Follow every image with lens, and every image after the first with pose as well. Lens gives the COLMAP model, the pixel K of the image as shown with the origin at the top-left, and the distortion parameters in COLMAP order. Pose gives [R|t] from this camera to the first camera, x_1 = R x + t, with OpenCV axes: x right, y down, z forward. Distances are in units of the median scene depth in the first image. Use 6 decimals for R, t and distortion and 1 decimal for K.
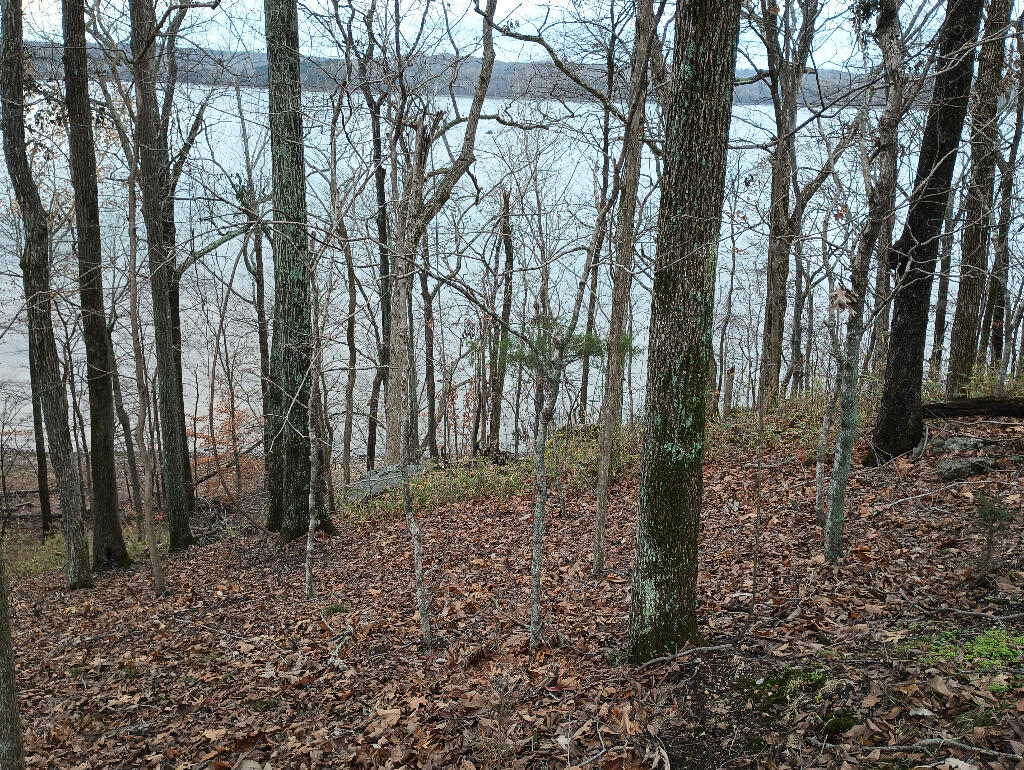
lens RADIAL K [[866.6, 0, 512.0], [0, 866.6, 383.4], [0, 0, 1]] dist [0.020607, -0.000688]
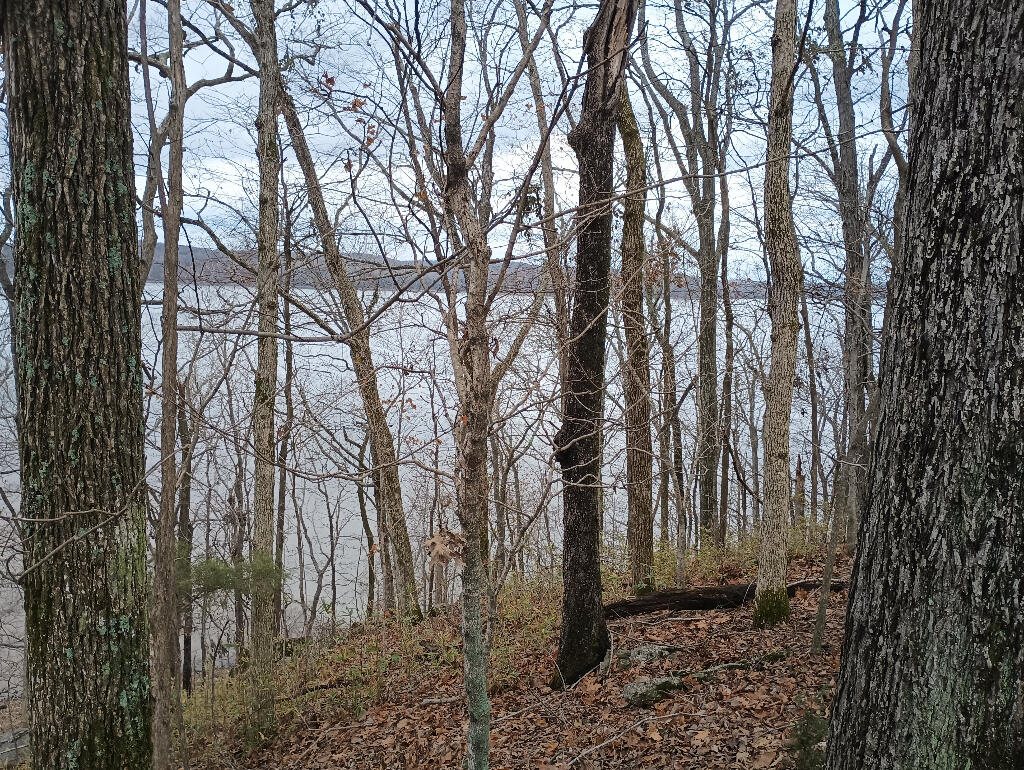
lens RADIAL K [[866.6, 0, 512.3], [0, 866.6, 384.0], [0, 0, 1]] dist [0.020607, -0.000688]
pose [[0.948350, -0.029426, 0.315857, 0.112192], [0.092922, 0.977782, -0.187902, -0.046976], [-0.303310, 0.207547, 0.930015, 0.157105]]
